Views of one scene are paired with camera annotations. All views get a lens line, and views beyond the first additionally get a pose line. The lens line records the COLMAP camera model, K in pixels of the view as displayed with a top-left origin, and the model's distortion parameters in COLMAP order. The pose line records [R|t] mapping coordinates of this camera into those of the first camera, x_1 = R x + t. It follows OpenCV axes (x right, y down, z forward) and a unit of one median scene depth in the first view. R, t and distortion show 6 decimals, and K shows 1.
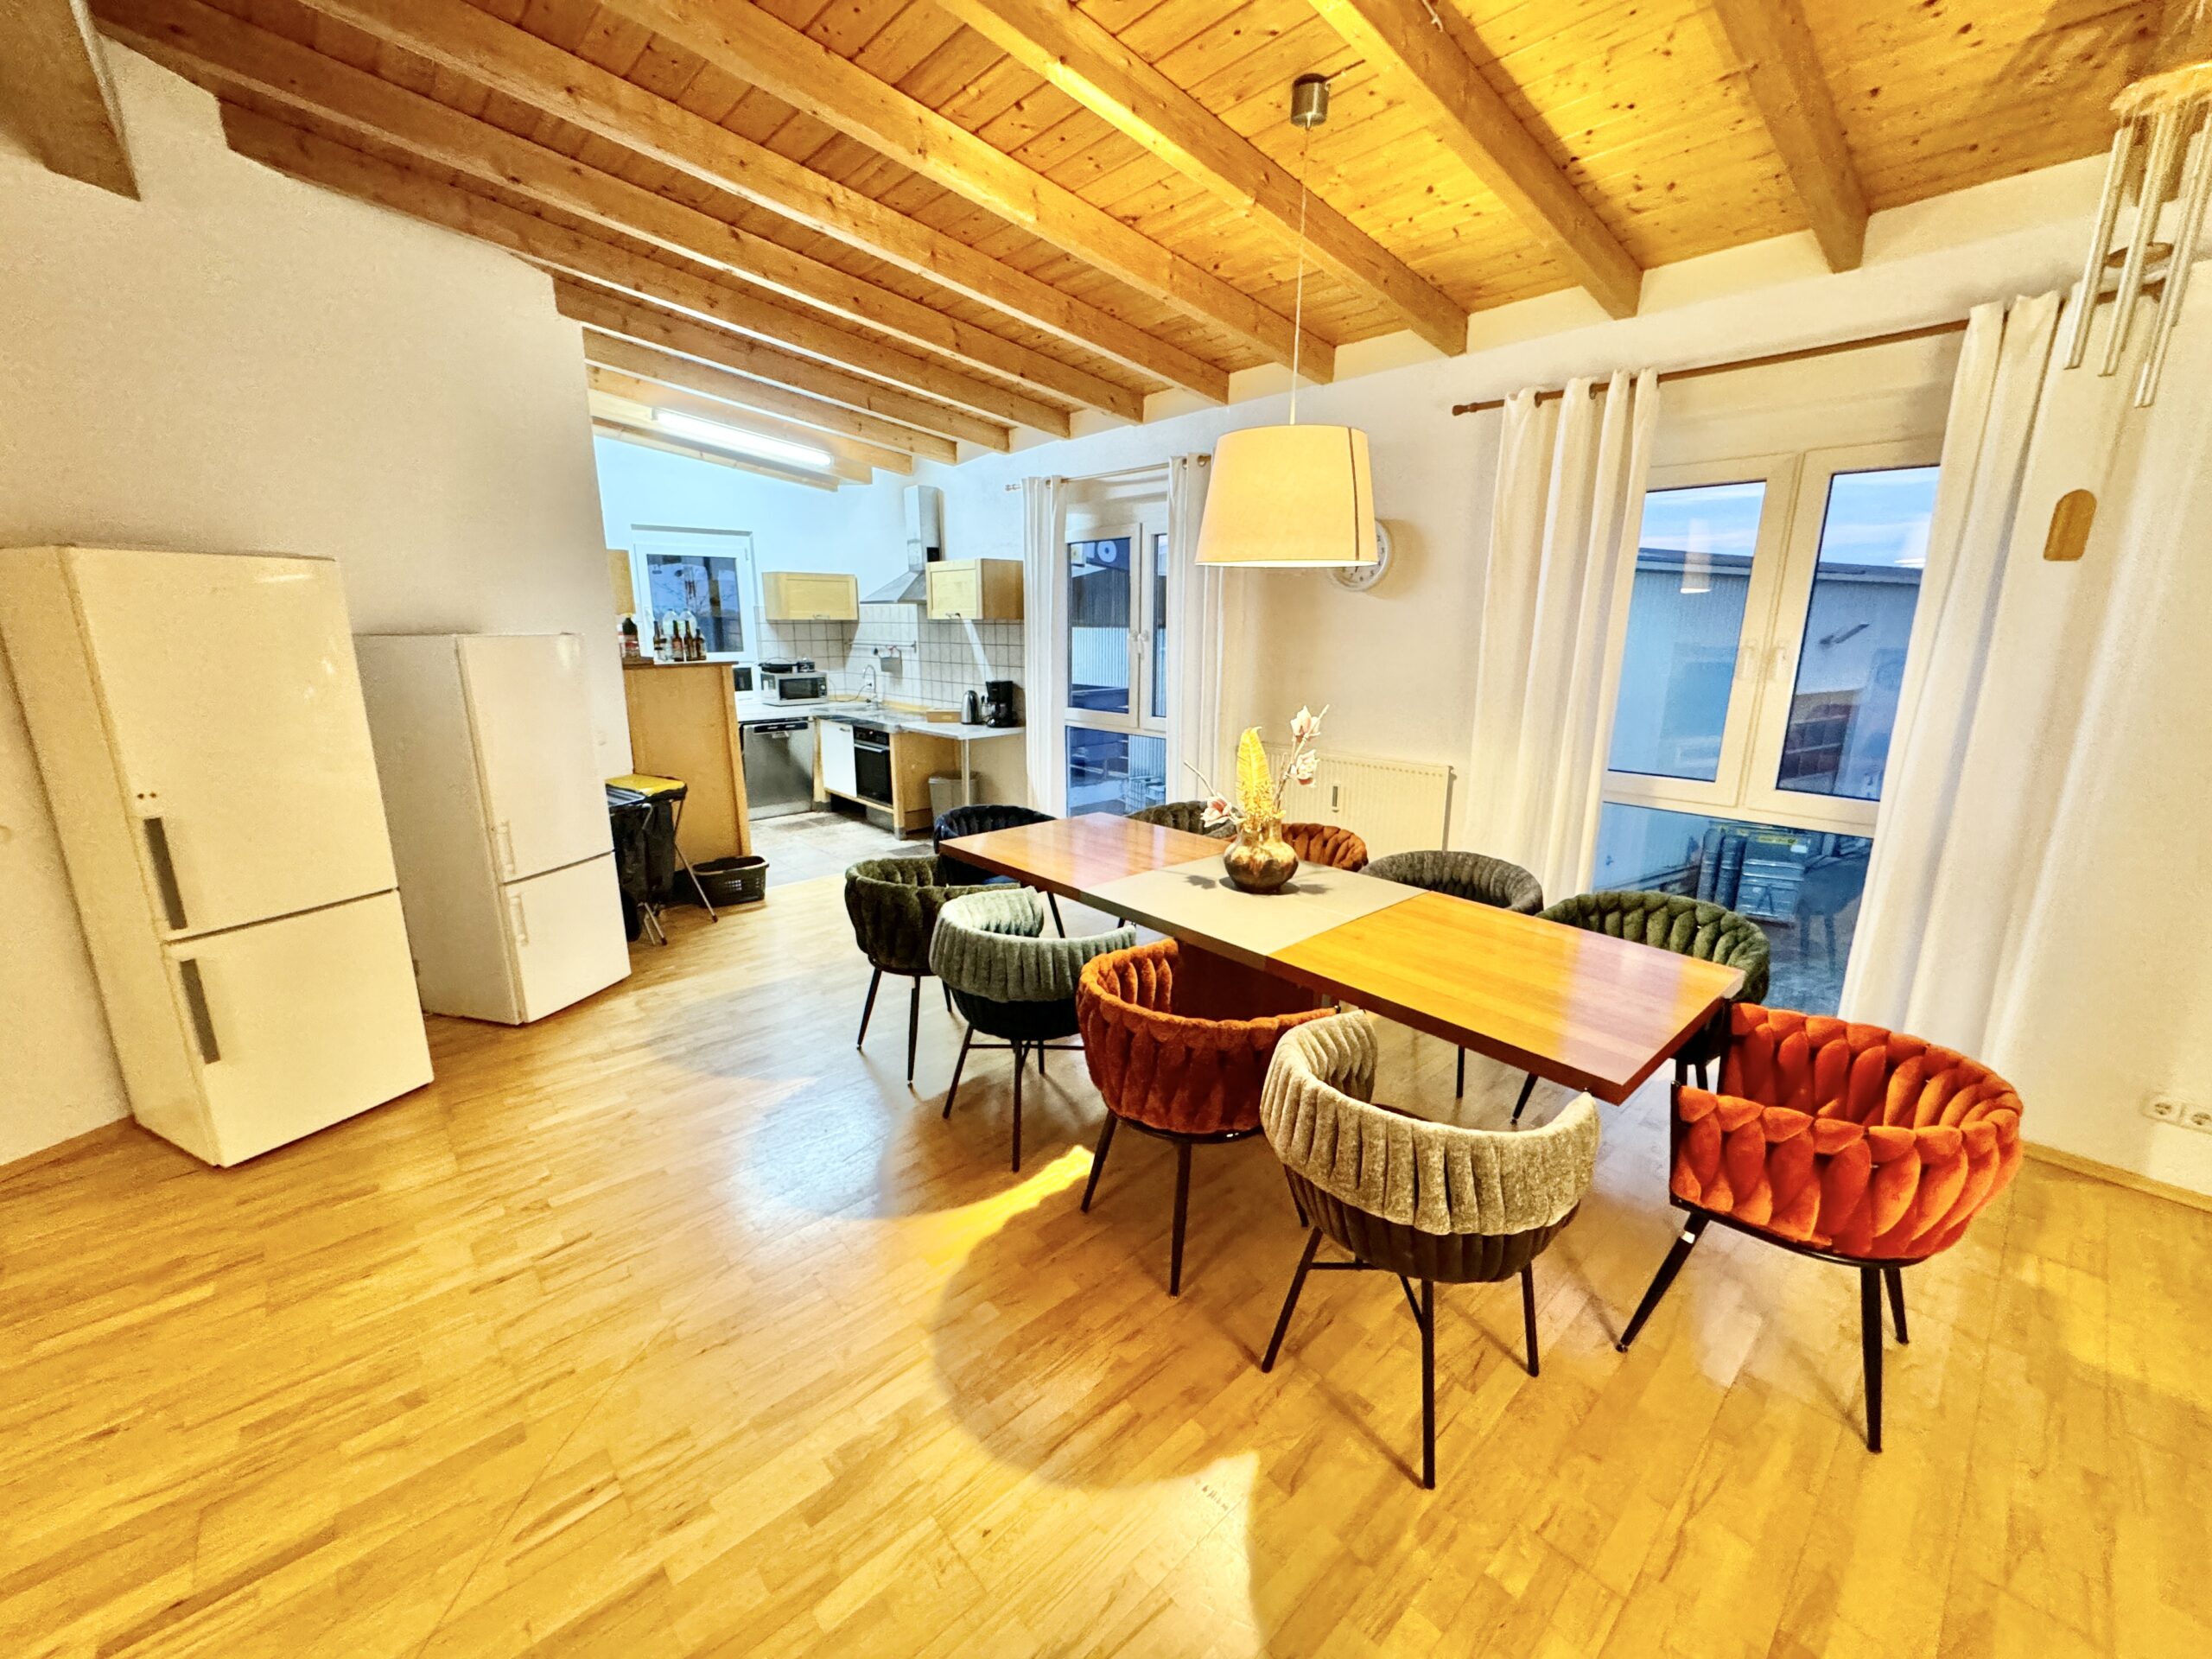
lens RADIAL K [[881.6, 0, 1105.2], [0, 881.6, 827.4], [0, 0, 1]] dist [-0.002073, 0.000482]
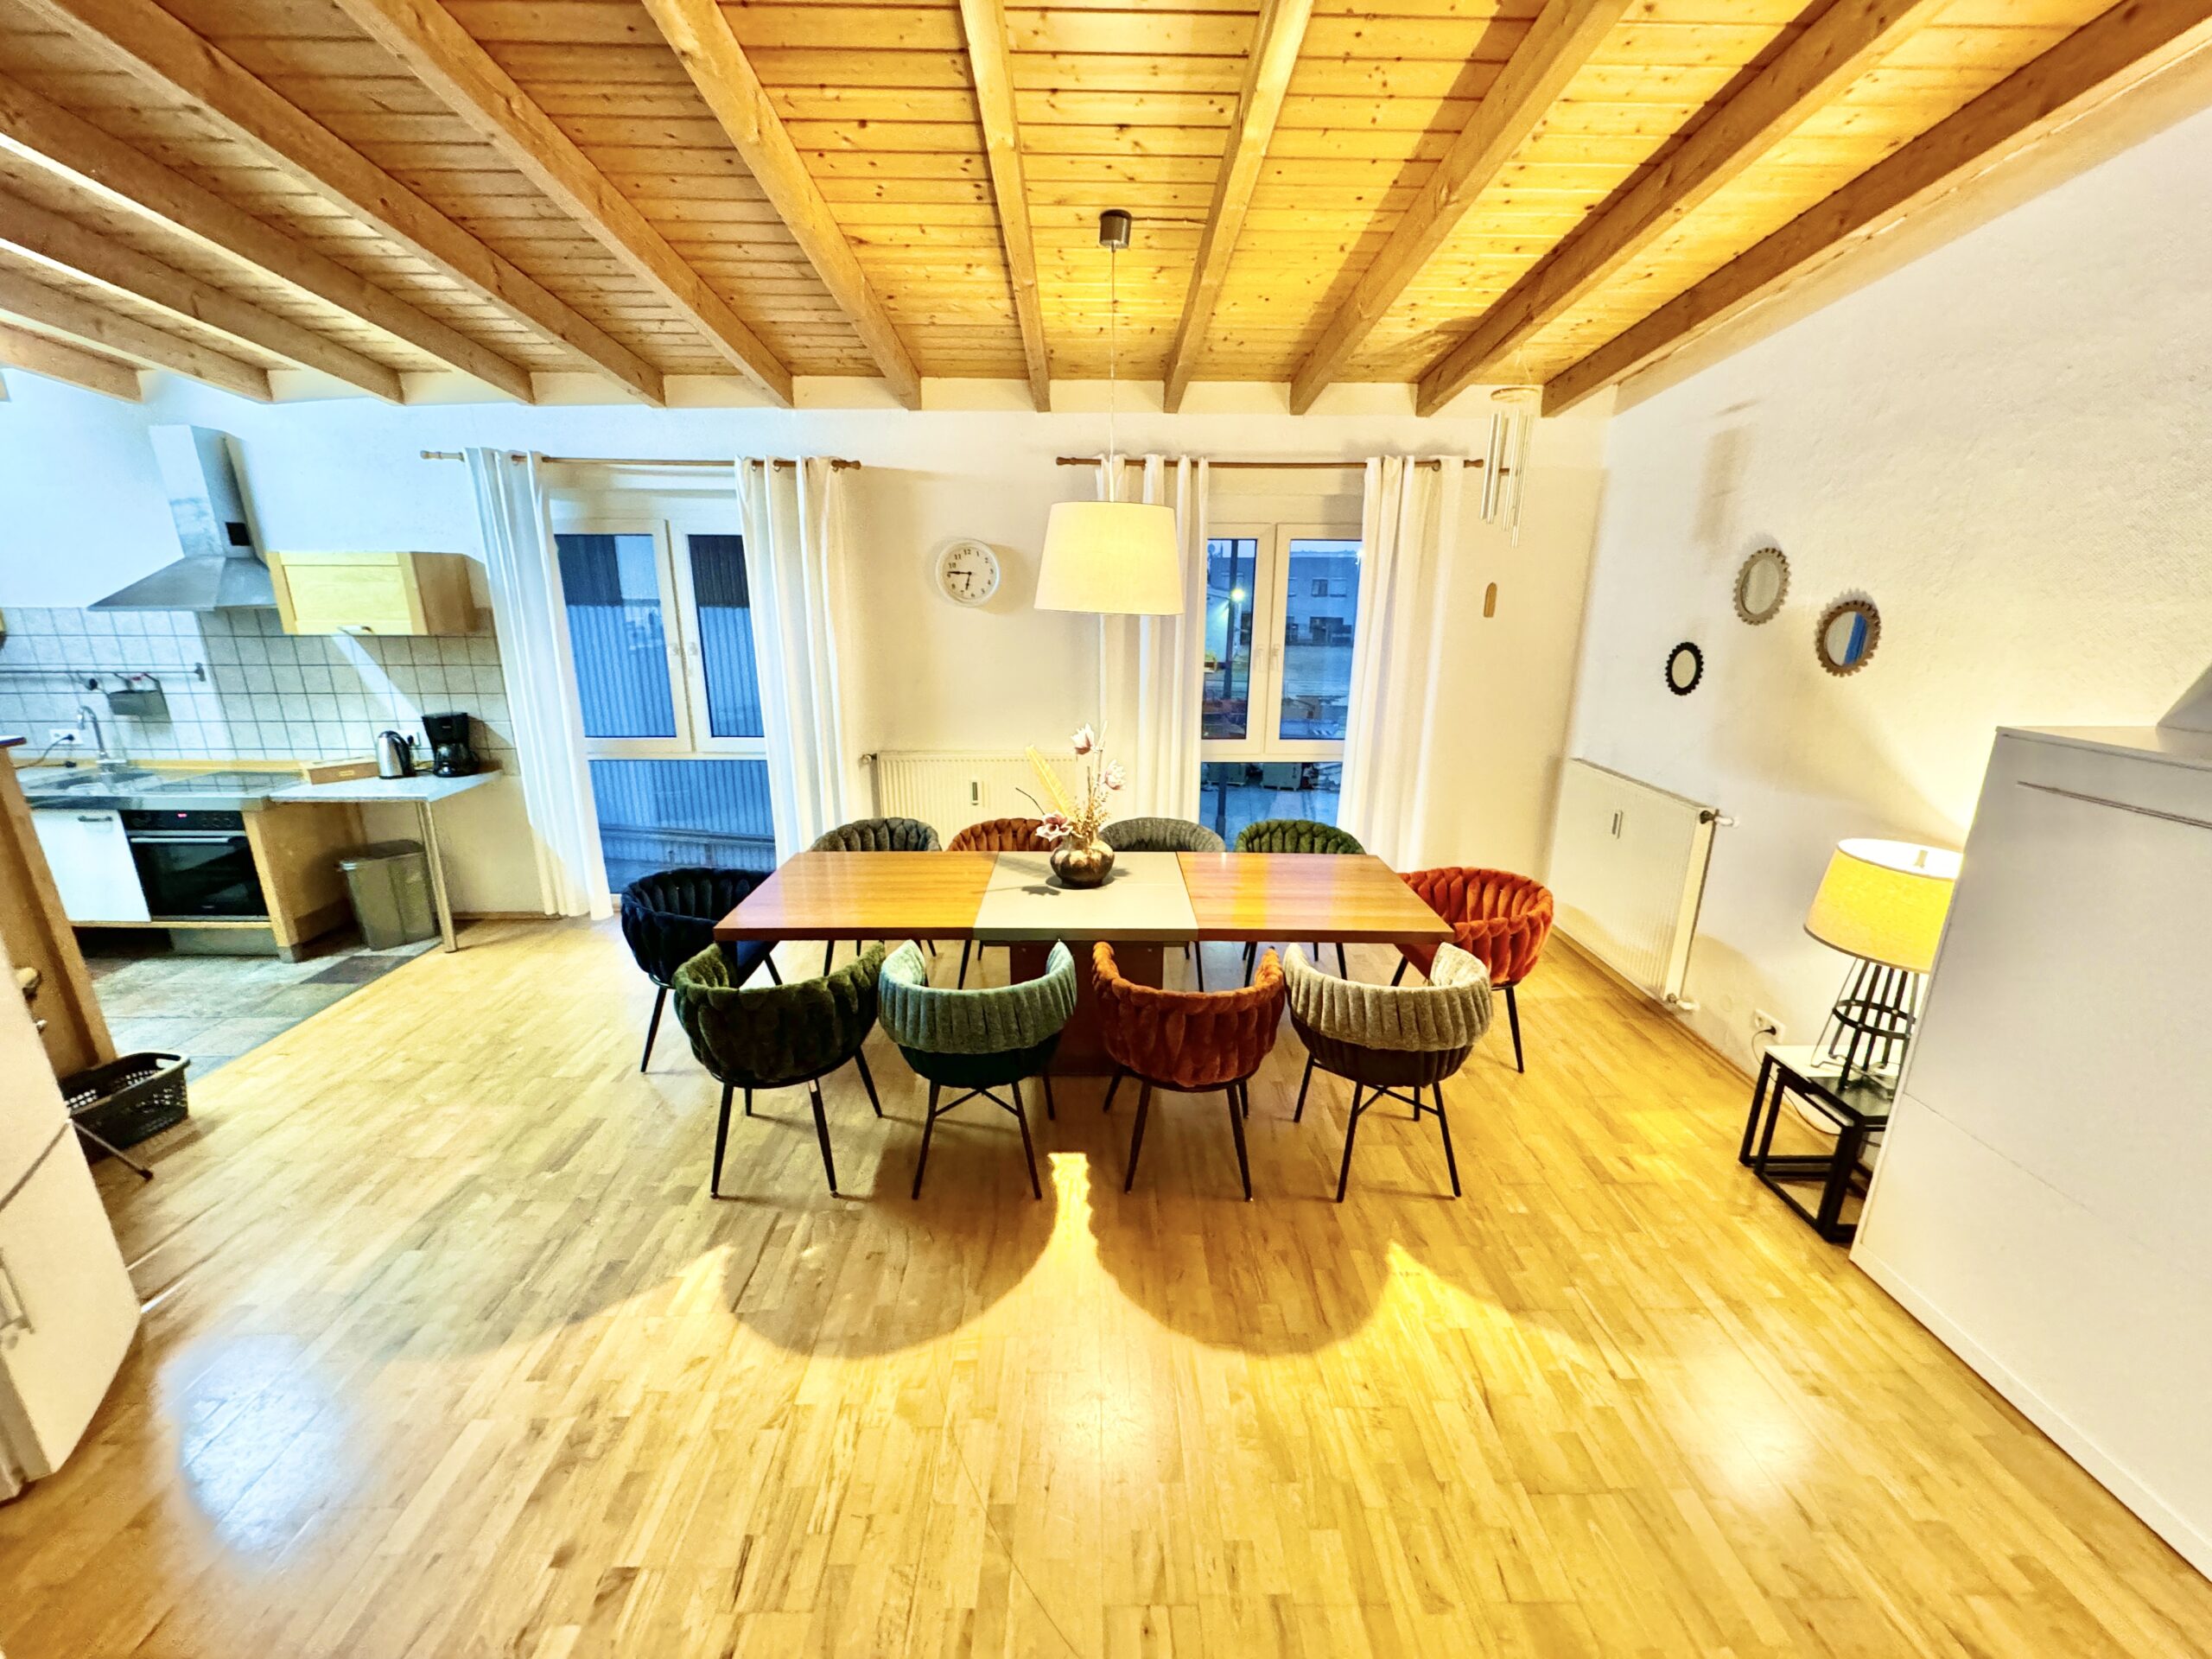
lens RADIAL K [[881.6, 0, 1104.0], [0, 881.6, 828.2], [0, 0, 1]] dist [-0.002073, 0.000482]
pose [[0.661309, -0.204458, 0.721711, -0.461197], [0.170053, 0.977950, 0.121229, -0.100611], [-0.730584, 0.042560, 0.681496, 0.132148]]
